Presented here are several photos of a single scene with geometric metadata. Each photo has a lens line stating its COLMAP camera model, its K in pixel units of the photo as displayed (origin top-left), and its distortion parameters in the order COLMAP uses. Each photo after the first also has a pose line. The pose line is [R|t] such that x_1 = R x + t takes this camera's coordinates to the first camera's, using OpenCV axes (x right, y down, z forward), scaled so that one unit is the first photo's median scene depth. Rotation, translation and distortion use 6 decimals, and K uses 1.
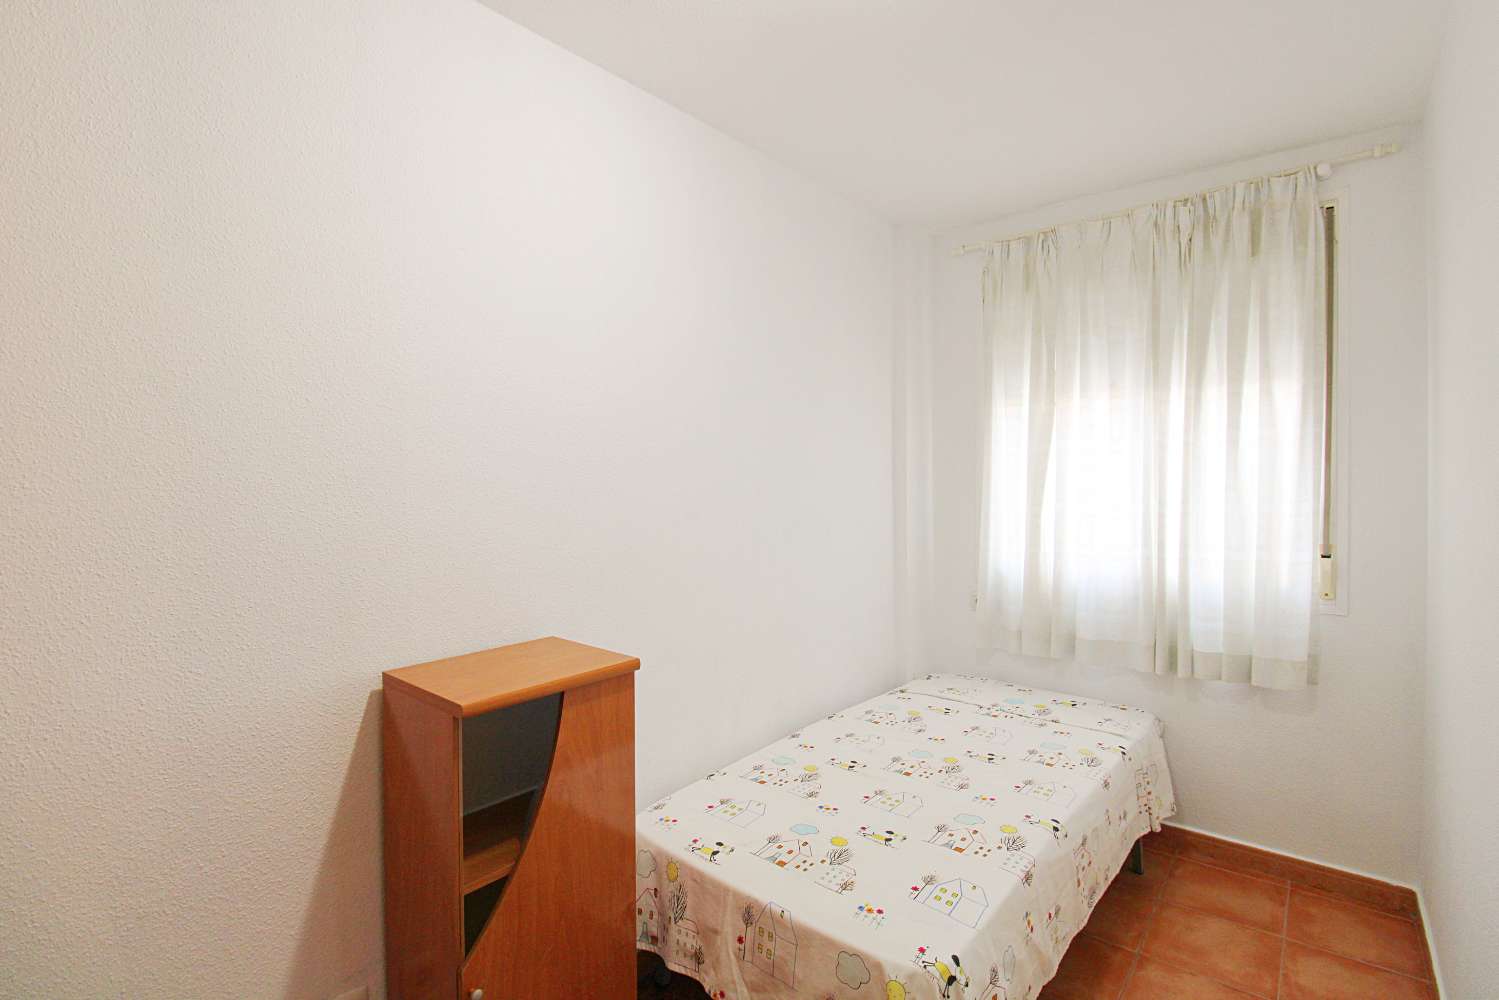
lens RADIAL K [[703.9, 0, 744.8], [0, 703.9, 479.4], [0, 0, 1]] dist [-0.027025, -0.000688]
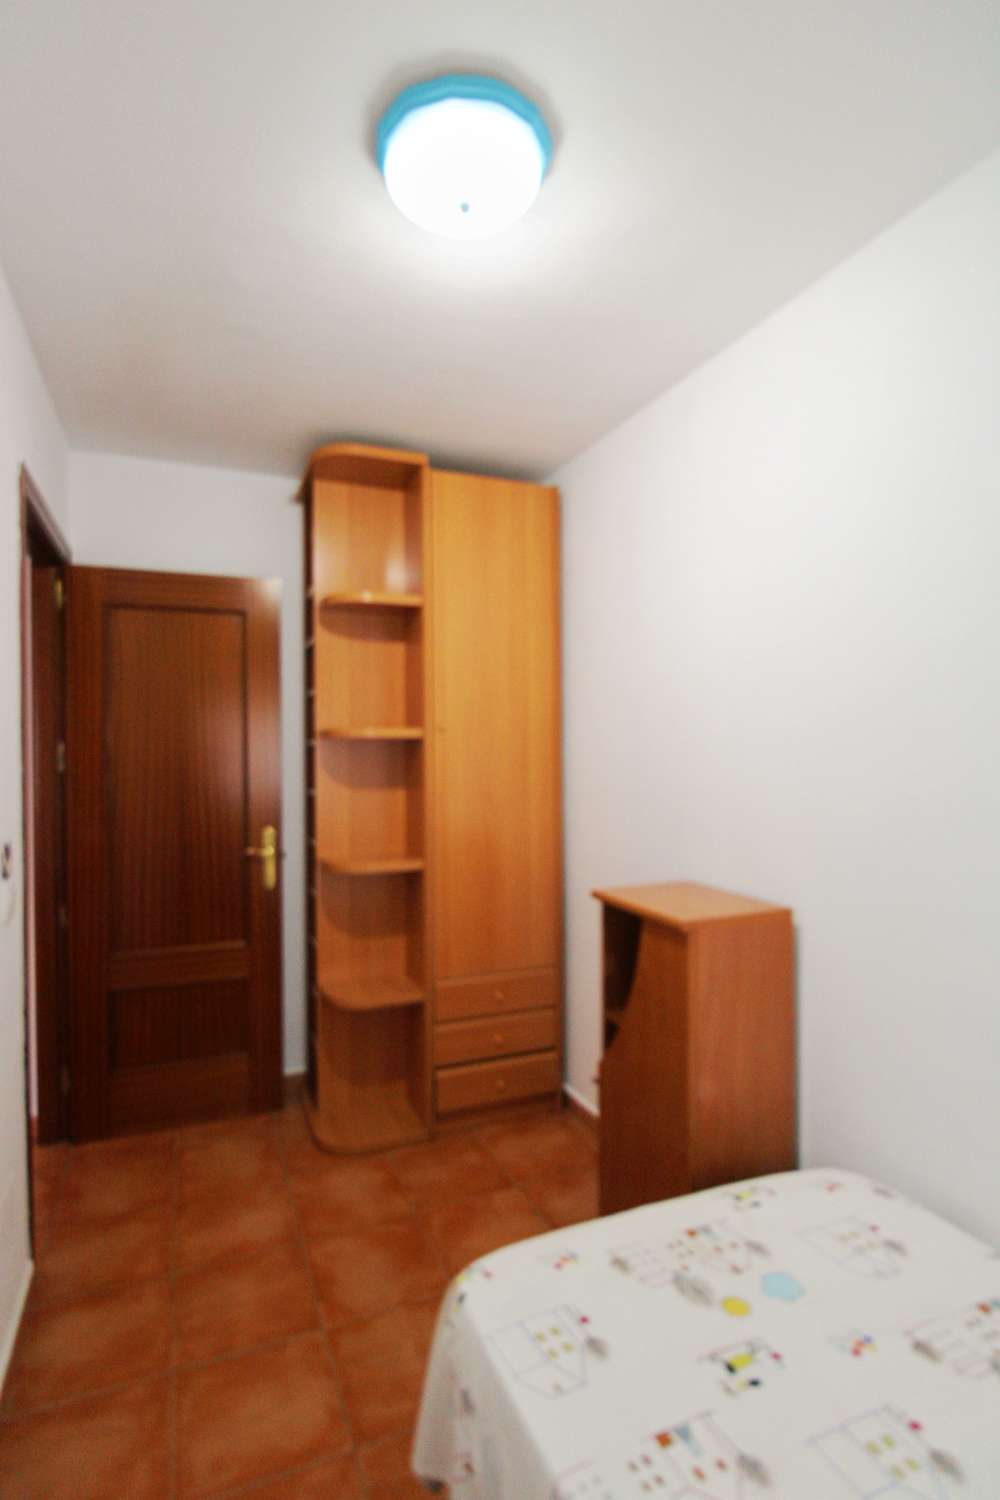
lens RADIAL K [[751.3, 0, 500.0], [0, 751.3, 750.0], [0, 0, 1]] dist [-0.033609, -0.000756]
pose [[-0.465597, 0.002545, -0.884993, 0.853532], [-0.001875, 0.999991, 0.003863, -0.003220], [0.884995, 0.003458, -0.465588, 1.137855]]
